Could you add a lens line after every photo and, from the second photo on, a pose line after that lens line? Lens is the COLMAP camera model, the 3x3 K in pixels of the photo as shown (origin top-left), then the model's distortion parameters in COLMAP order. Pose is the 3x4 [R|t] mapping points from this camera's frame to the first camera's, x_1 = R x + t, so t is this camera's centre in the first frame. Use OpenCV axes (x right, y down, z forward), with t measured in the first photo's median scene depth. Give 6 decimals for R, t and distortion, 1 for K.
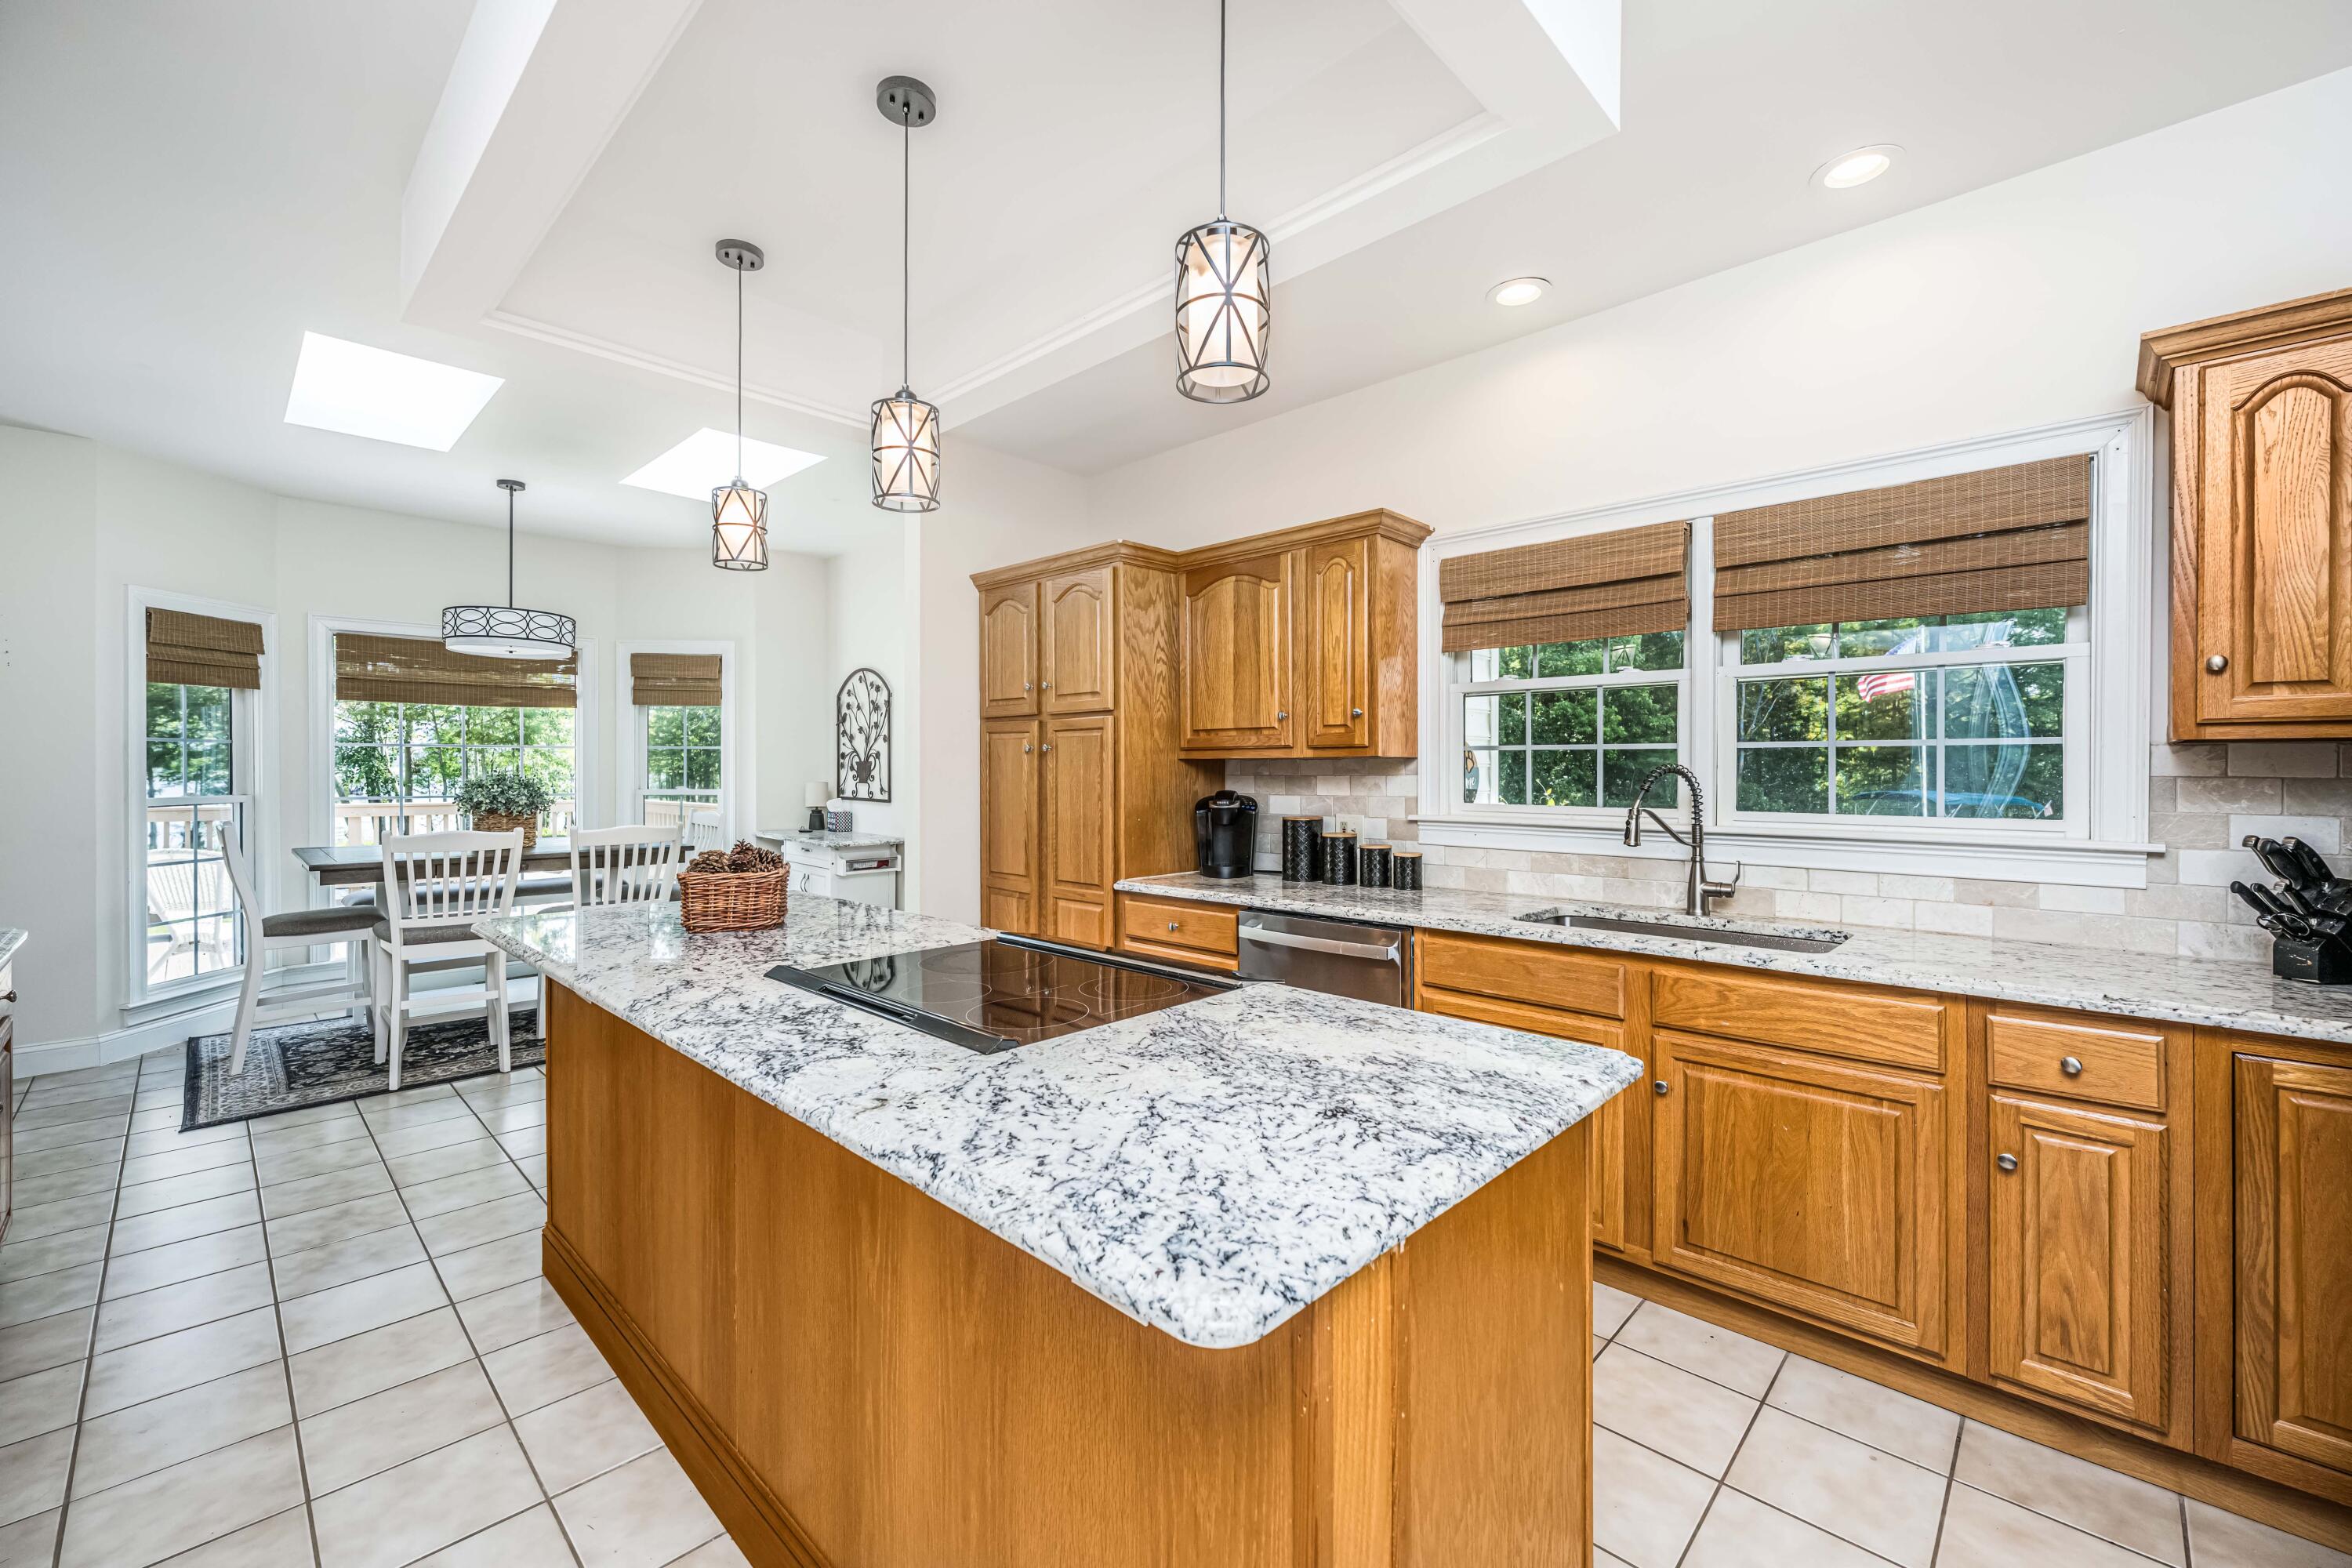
lens RADIAL K [[956.3, 0, 1165.8], [0, 956.3, 776.4], [0, 0, 1]] dist [-0.003507, -0.000098]
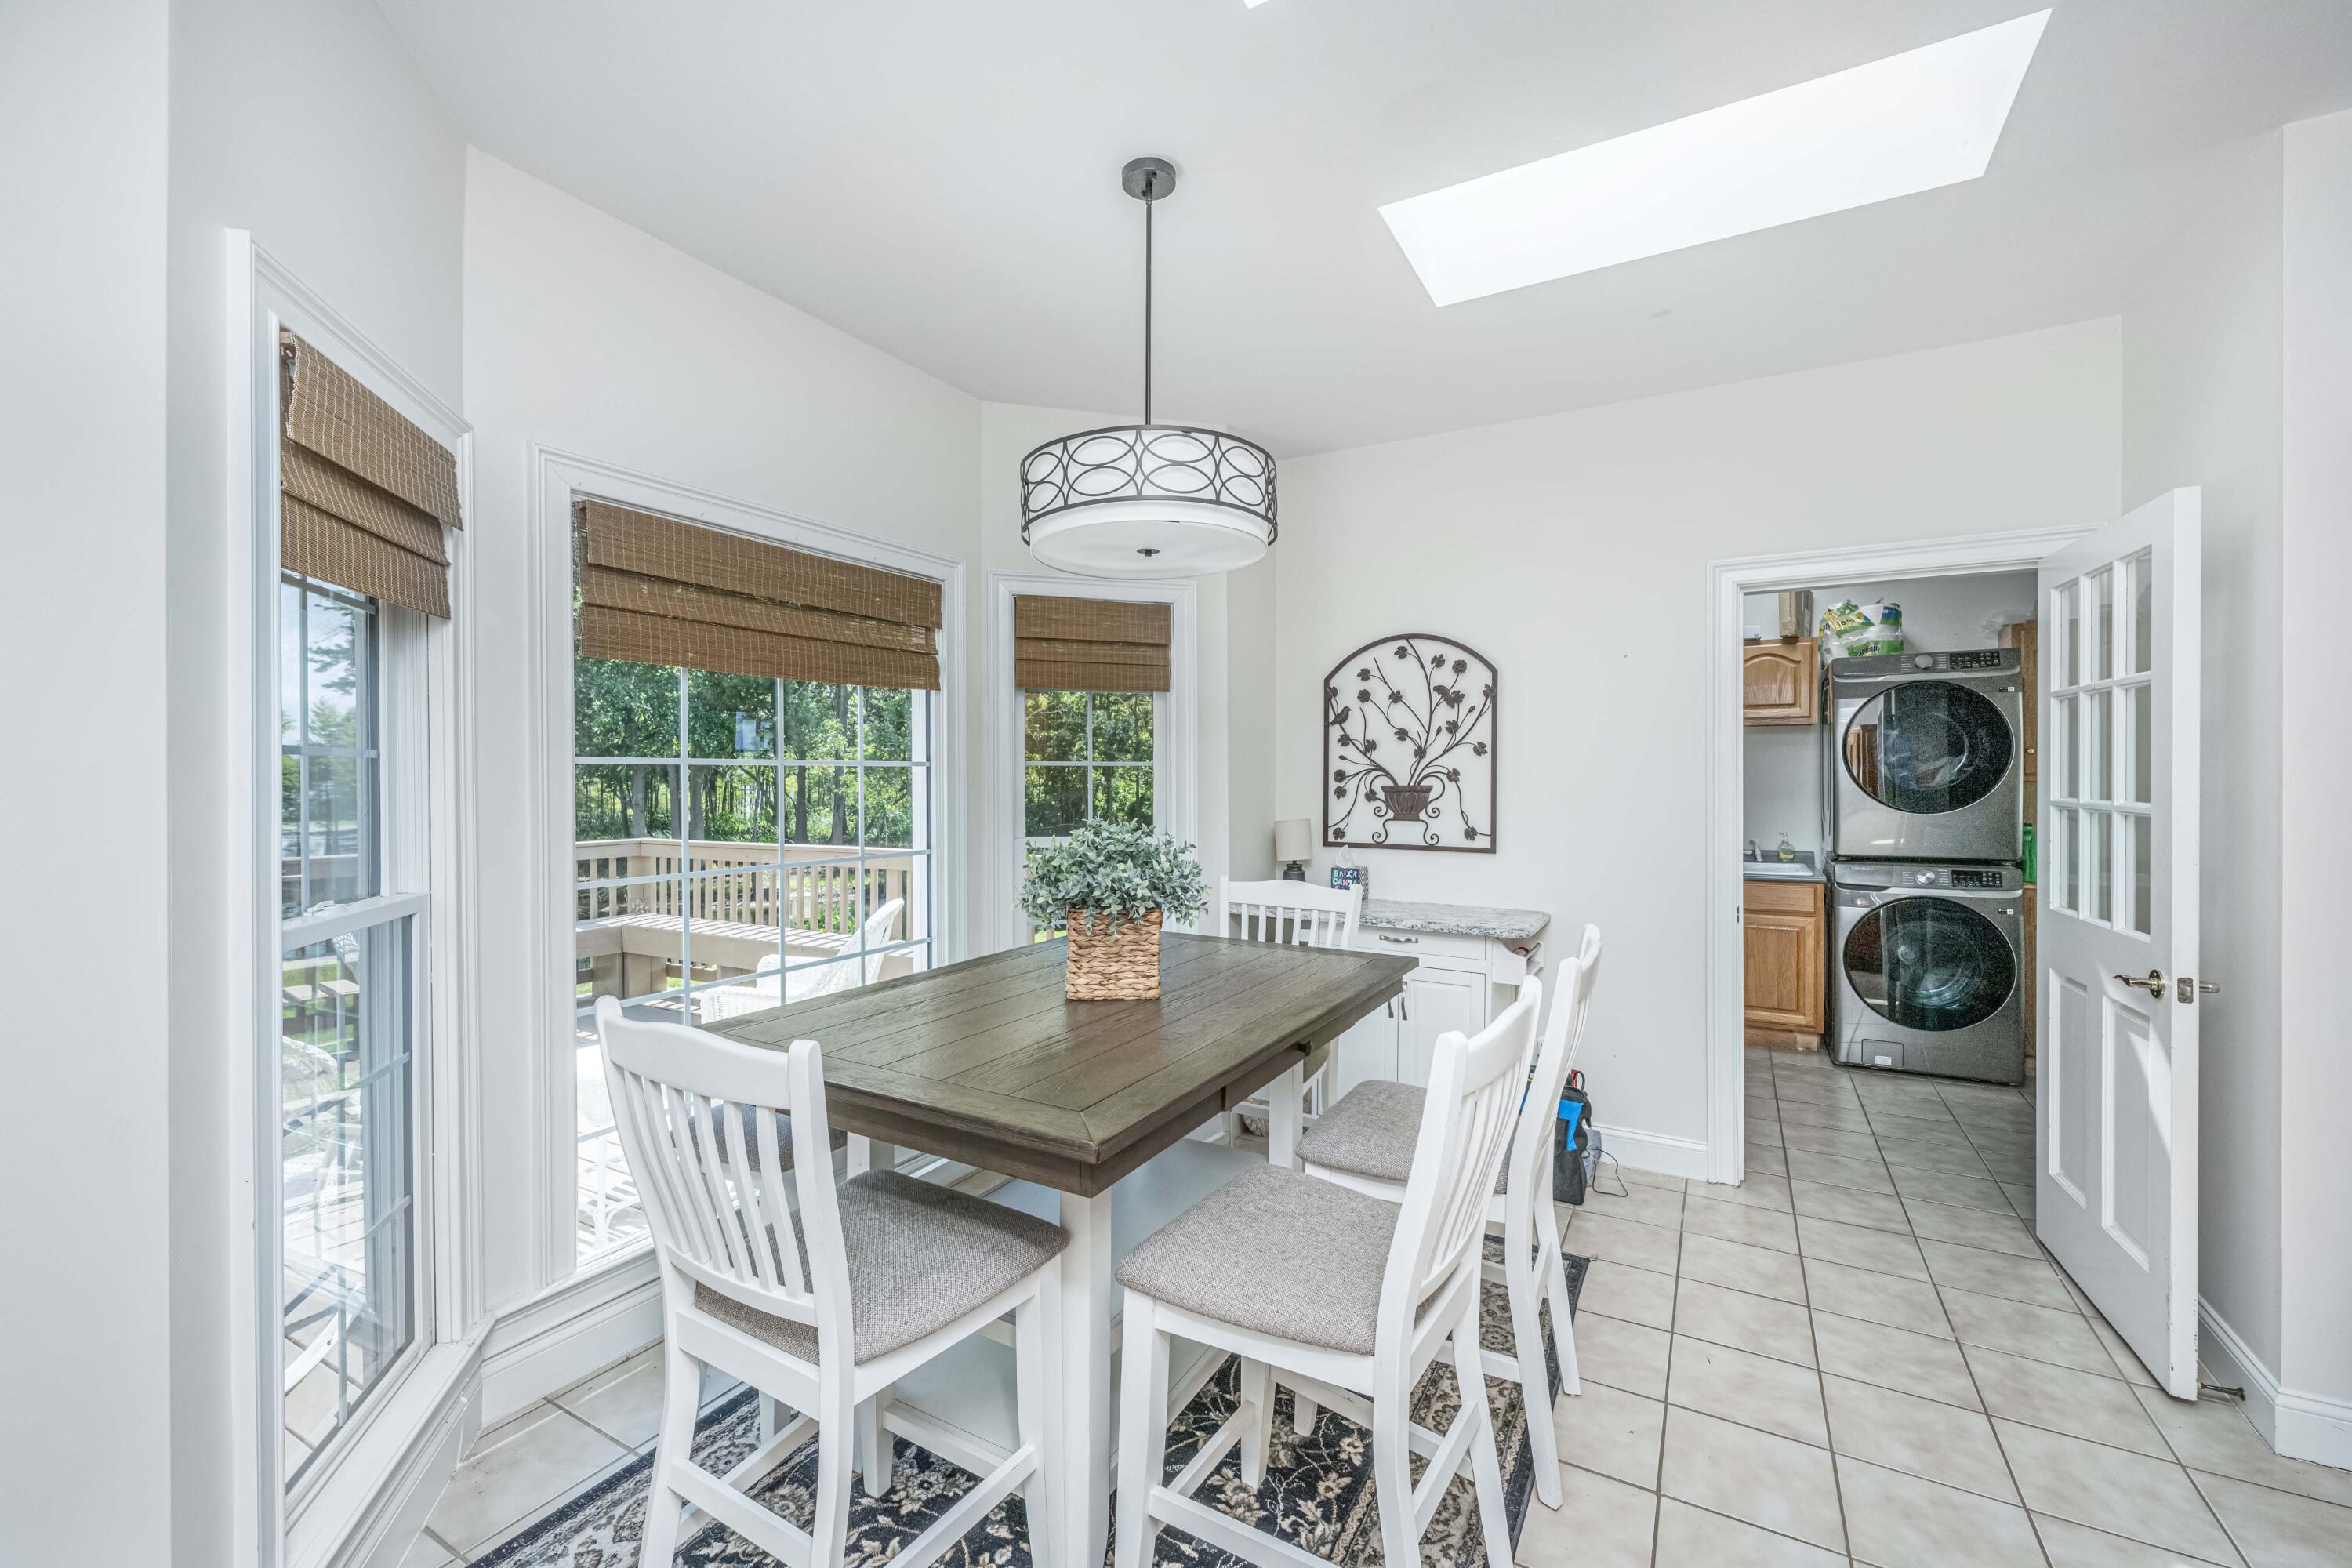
lens RADIAL K [[956.3, 0, 1174.7], [0, 956.3, 781.1], [0, 0, 1]] dist [-0.003507, -0.000098]
pose [[0.969284, -0.010635, 0.245713, -0.616344], [0.011316, 0.999935, -0.001361, -0.019575], [-0.245682, 0.004100, 0.969342, 0.444663]]
